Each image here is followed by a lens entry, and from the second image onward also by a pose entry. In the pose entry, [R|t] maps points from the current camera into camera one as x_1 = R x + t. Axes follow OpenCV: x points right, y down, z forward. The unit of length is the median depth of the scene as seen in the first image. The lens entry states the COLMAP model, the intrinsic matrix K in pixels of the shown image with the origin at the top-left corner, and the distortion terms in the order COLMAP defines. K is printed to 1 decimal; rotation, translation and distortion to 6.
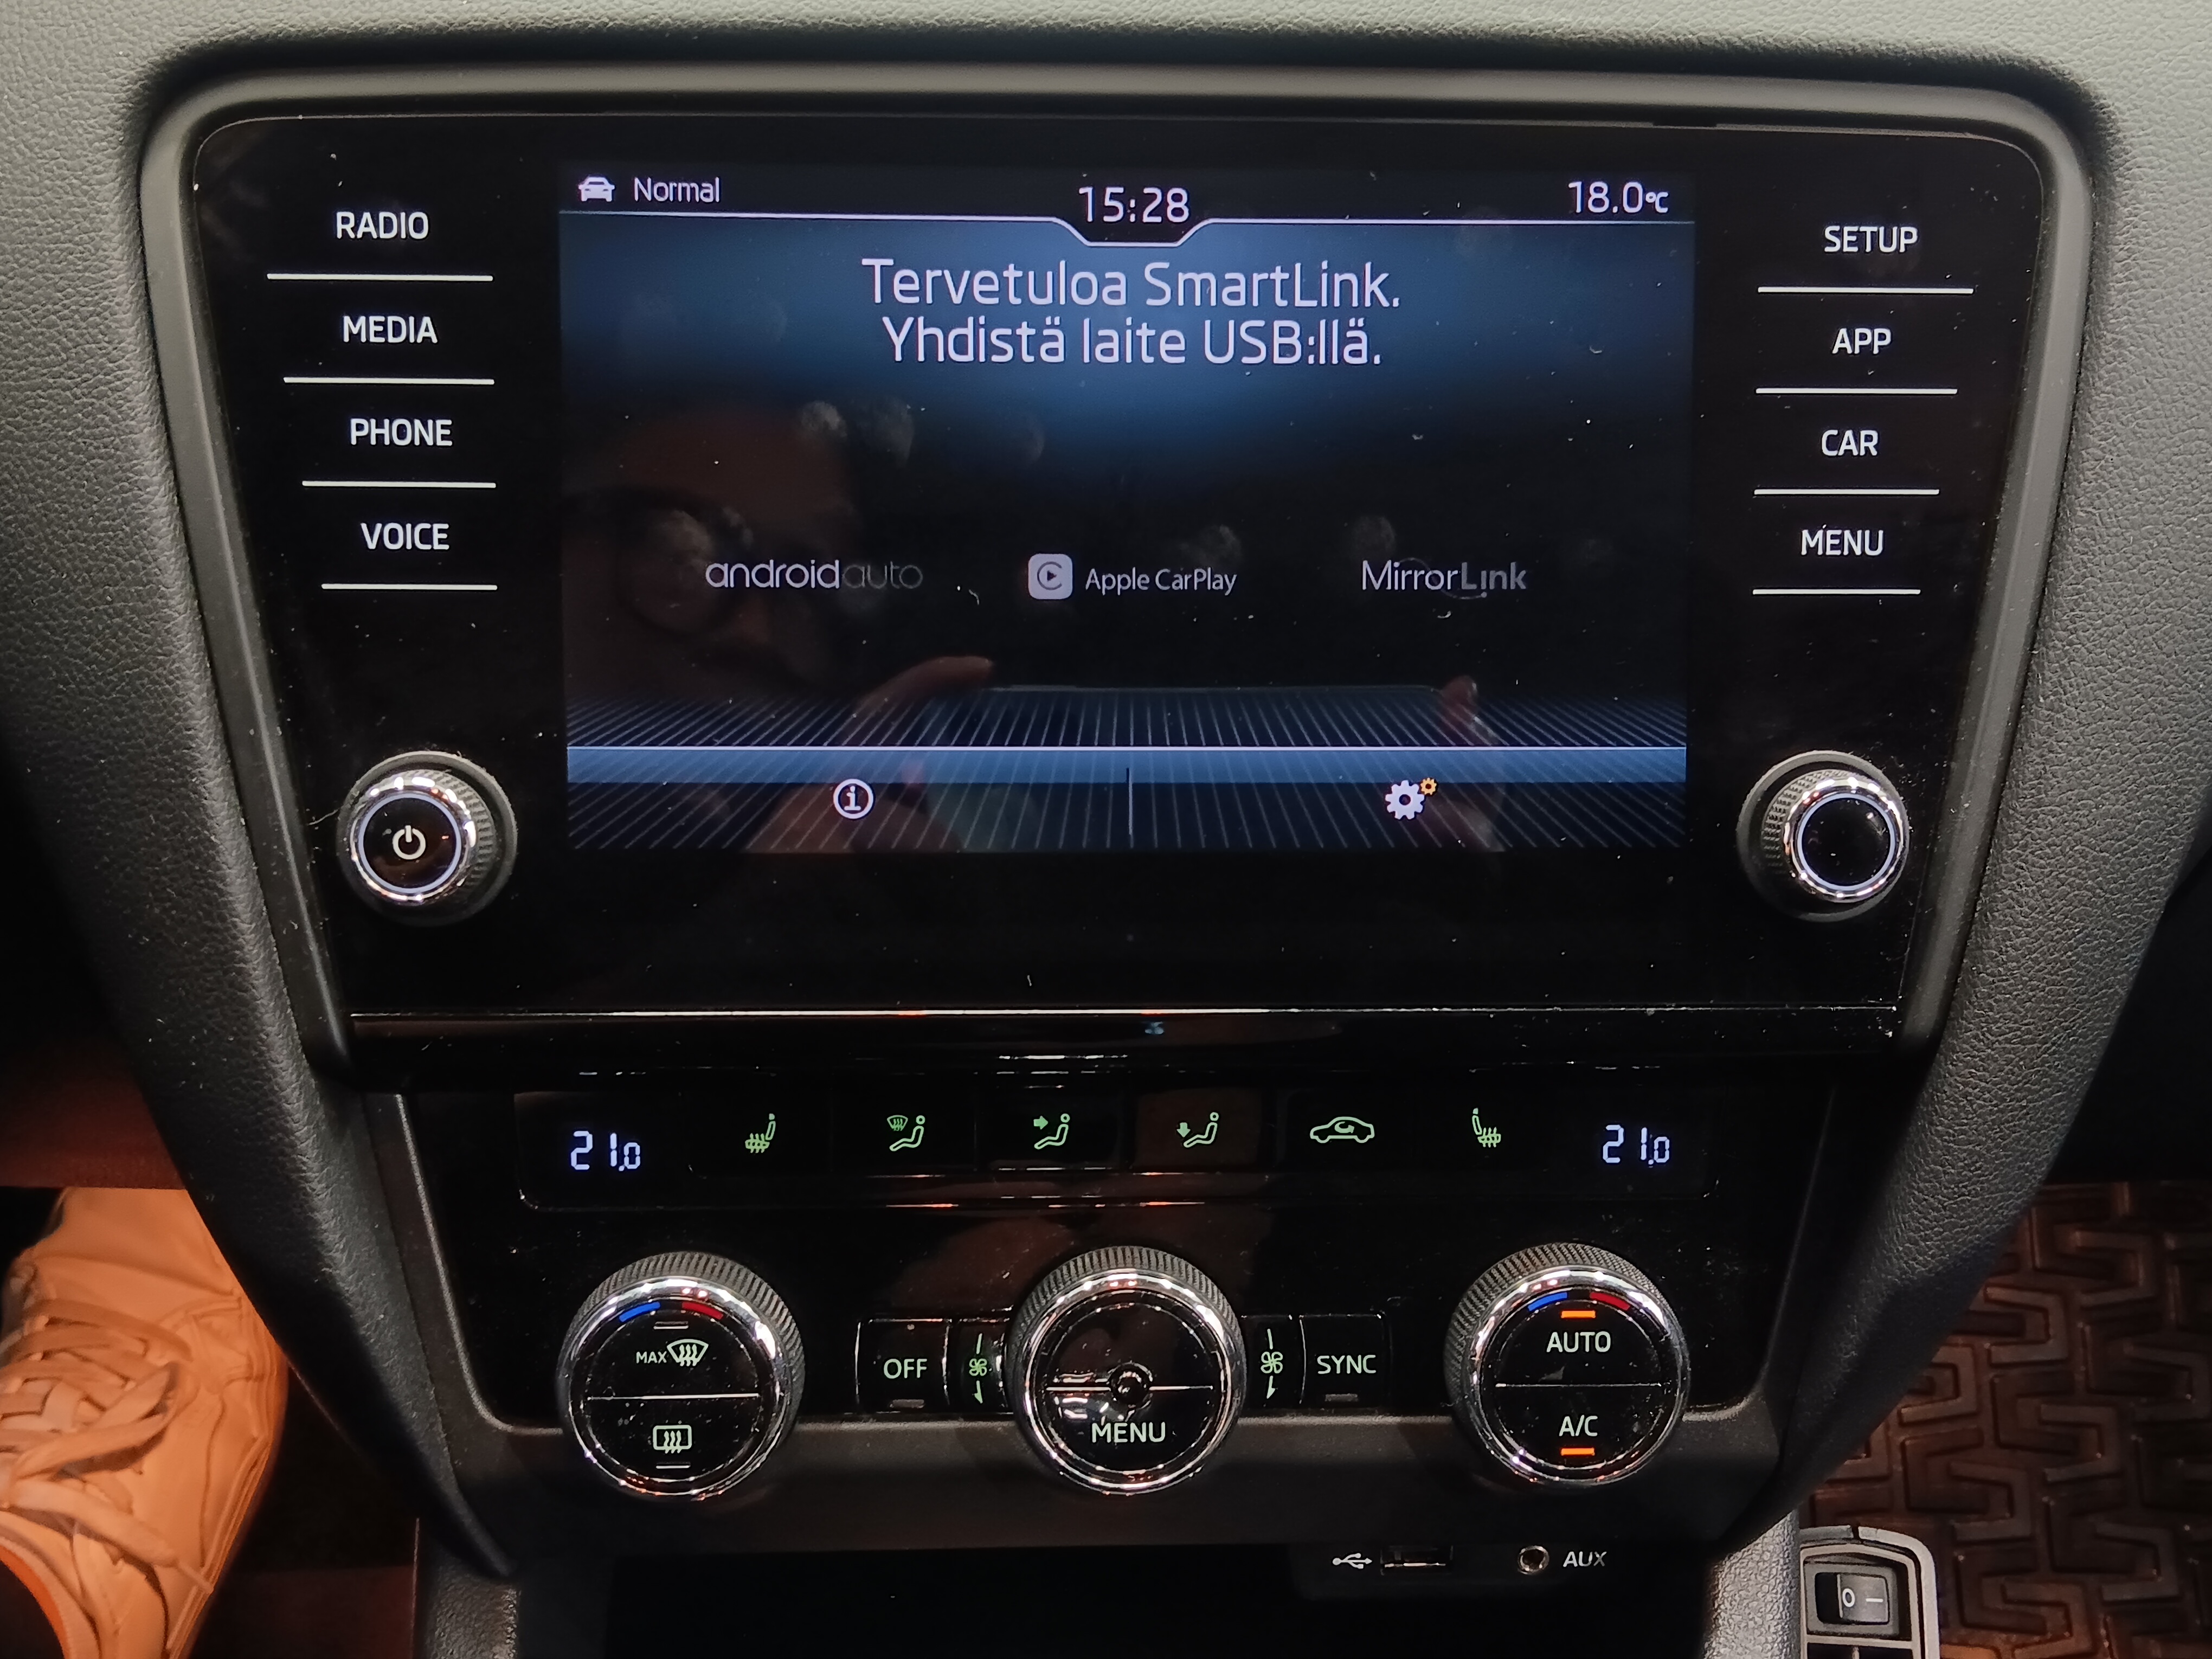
lens RADIAL K [[2487.0, 0, 1110.8], [0, 2487.0, 865.7], [0, 0, 1]] dist [0.135110, -0.398906]
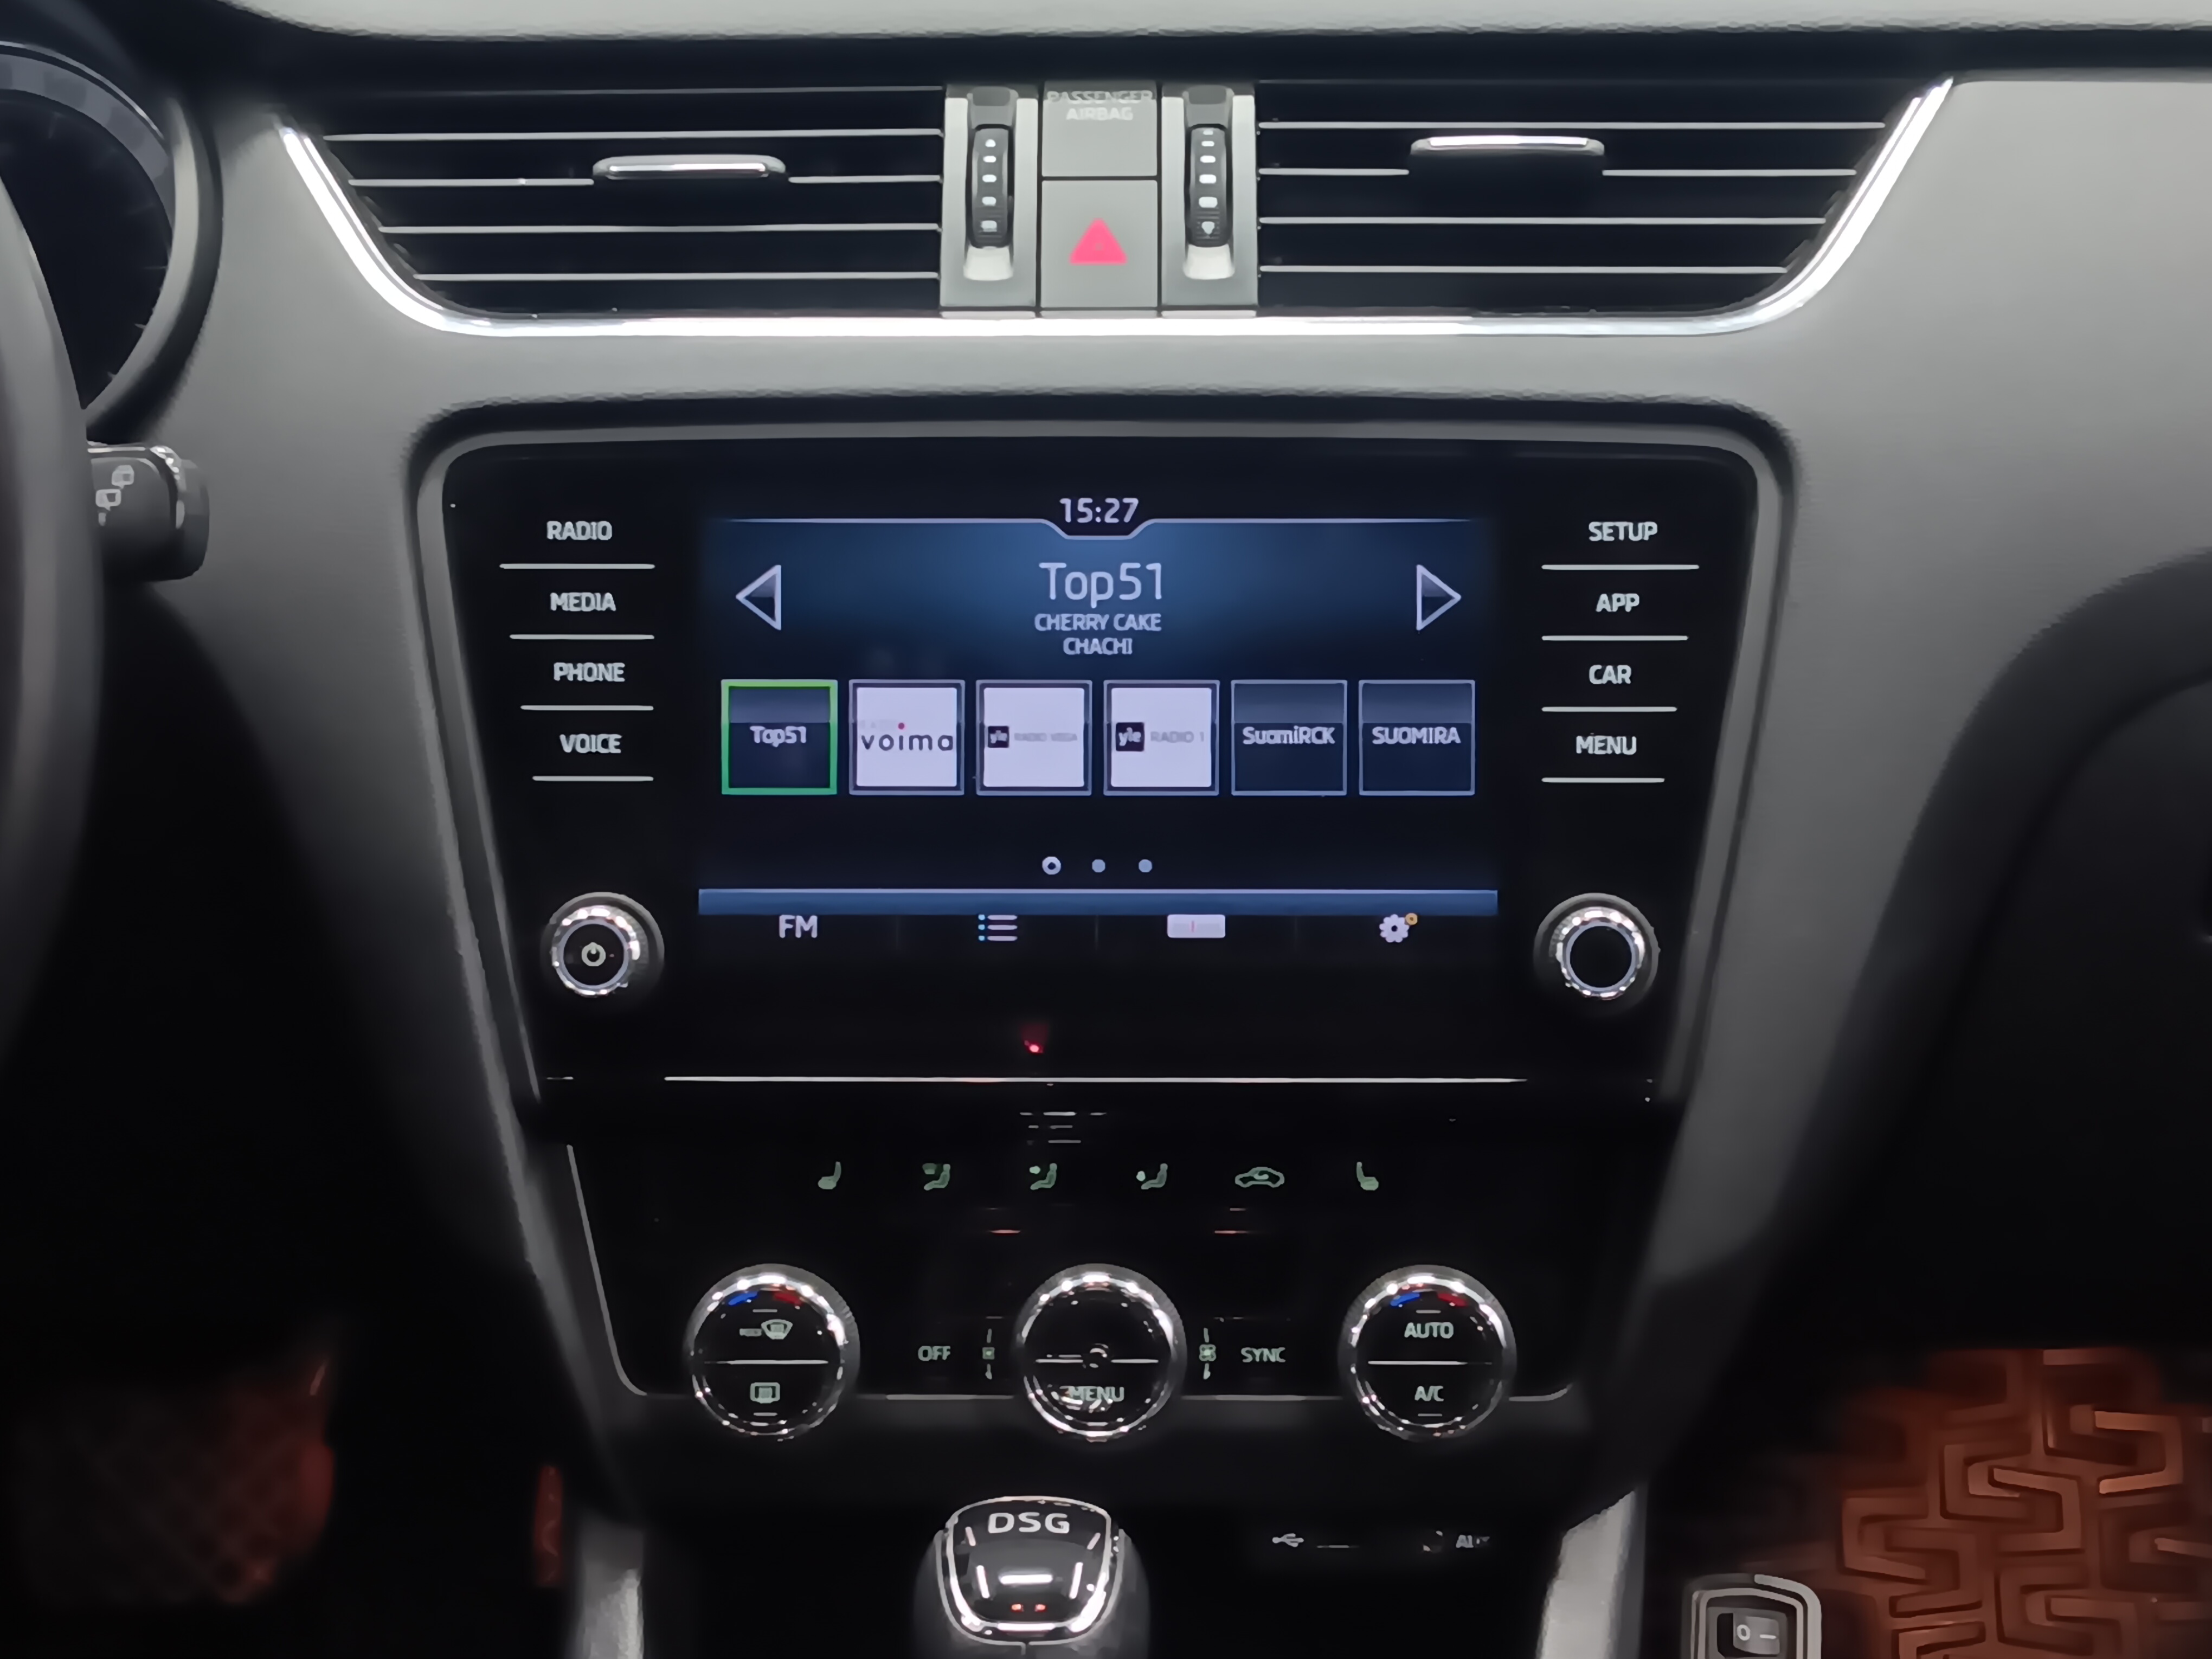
lens RADIAL K [[4049.7, 0, 1105.0], [0, 4049.7, 865.0], [0, 0, 1]] dist [0.094566, -0.129699]
pose [[0.998250, -0.000476, -0.059132, 0.146518], [-0.004467, 0.996504, -0.083427, 0.127292], [0.058965, 0.083545, 0.994758, -1.256839]]
